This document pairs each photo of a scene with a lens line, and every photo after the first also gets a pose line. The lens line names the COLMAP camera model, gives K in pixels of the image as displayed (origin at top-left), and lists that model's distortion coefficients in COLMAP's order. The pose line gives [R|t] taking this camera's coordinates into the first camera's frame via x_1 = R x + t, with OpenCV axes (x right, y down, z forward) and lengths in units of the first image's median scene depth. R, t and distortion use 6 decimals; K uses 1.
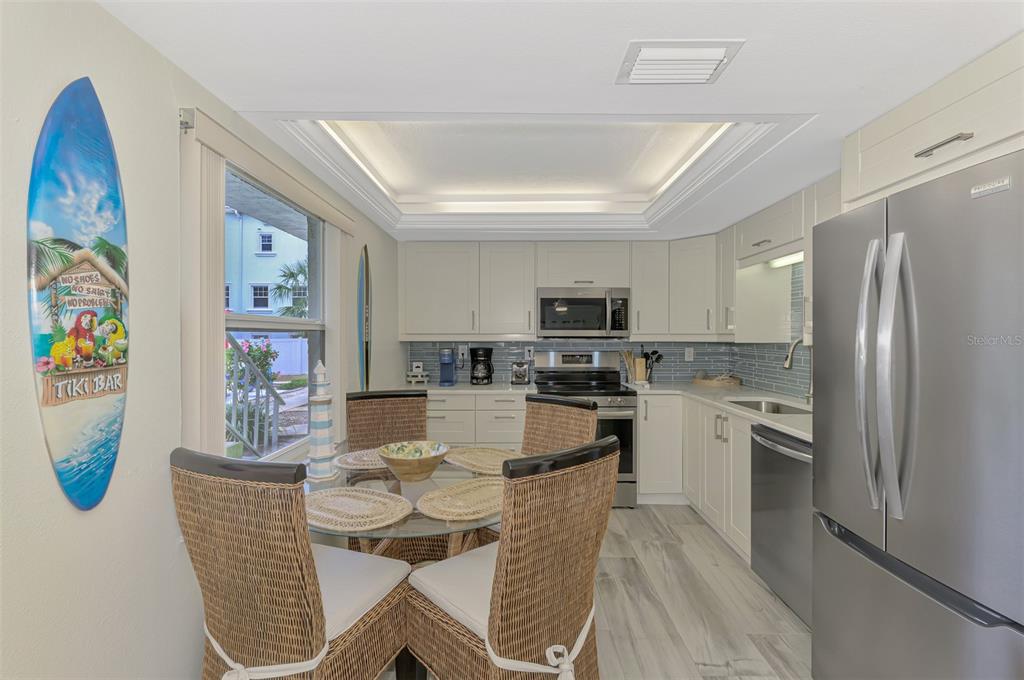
lens RADIAL K [[467.7, 0, 506.5], [0, 467.7, 340.6], [0, 0, 1]] dist [-0.004855, 0.000511]
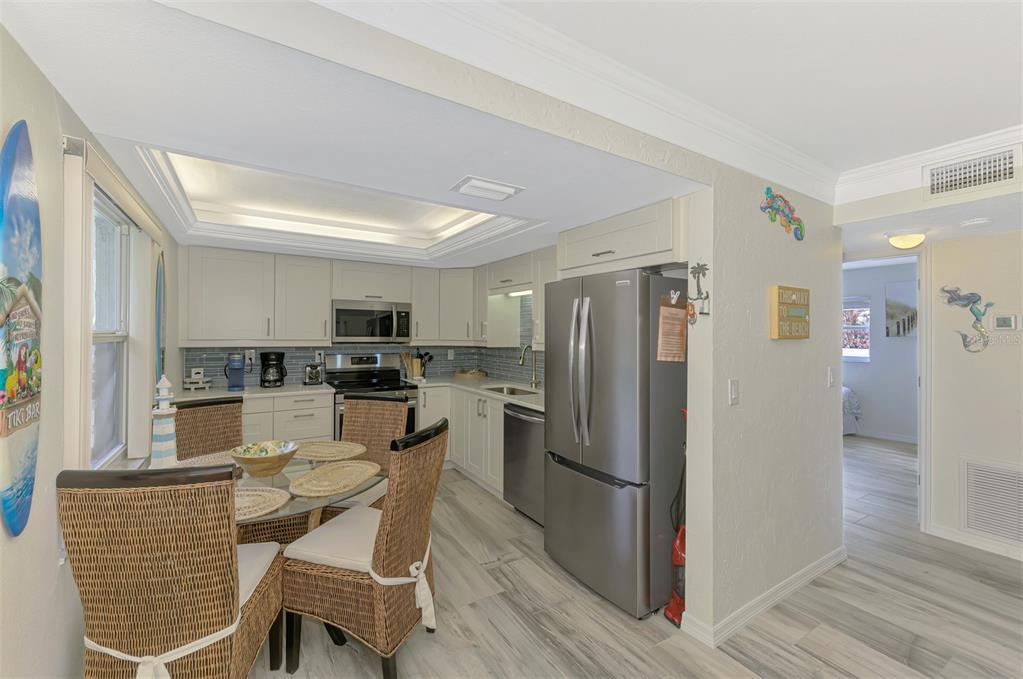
lens RADIAL K [[424.9, 0, 508.8], [0, 424.9, 331.0], [0, 0, 1]] dist [-0.002305, -0.000927]
pose [[0.839529, 0.010906, 0.543206, -0.253103], [-0.003426, 0.999885, -0.014780, -0.041502], [-0.543304, 0.010547, 0.839470, -0.196995]]
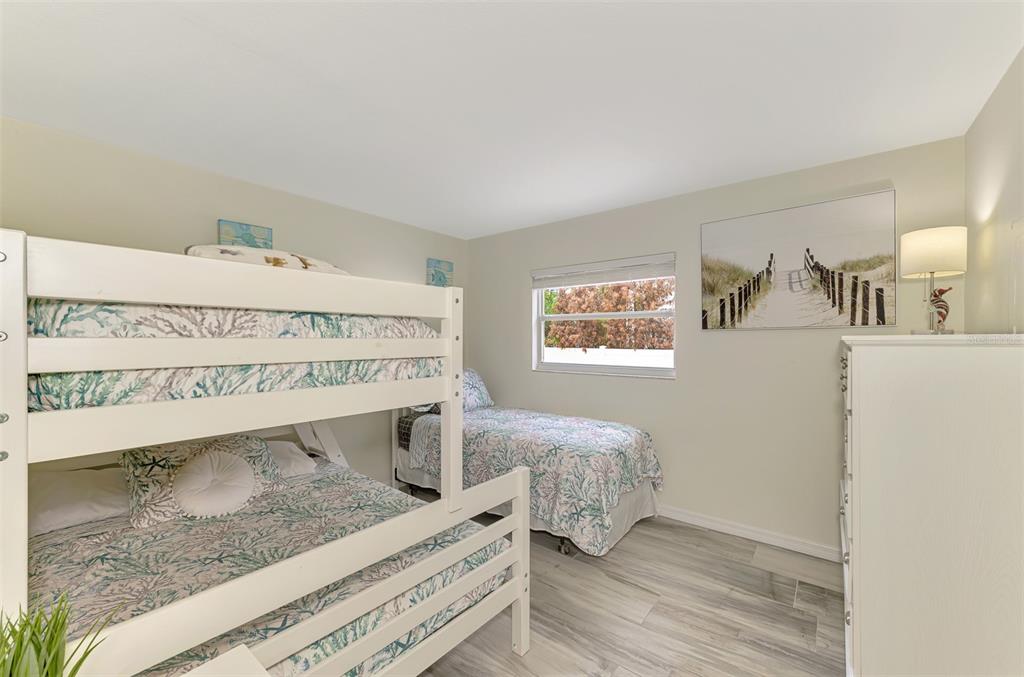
lens RADIAL K [[396.9, 0, 509.1], [0, 396.9, 339.8], [0, 0, 1]] dist [-0.000137, -0.000007]
pose [[0.612749, -0.002598, 0.790273, 2.006993], [0.006814, 0.999975, -0.001996, -0.019282], [-0.790248, 0.006608, 0.612752, 0.526469]]
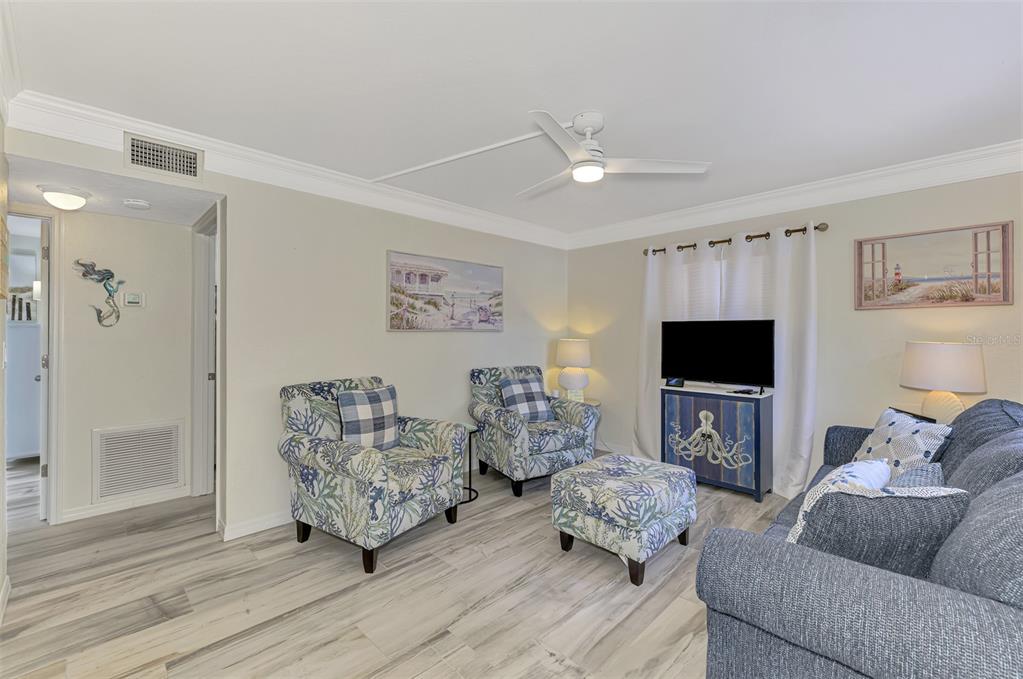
lens RADIAL K [[436.8, 0, 508.4], [0, 436.8, 334.4], [0, 0, 1]] dist [-0.003293, -0.000514]
pose [[-0.720556, 0.000940, 0.693396, -0.237302], [0.009980, 0.999910, 0.009016, 0.030766], [-0.693324, 0.013417, -0.720501, 0.270942]]
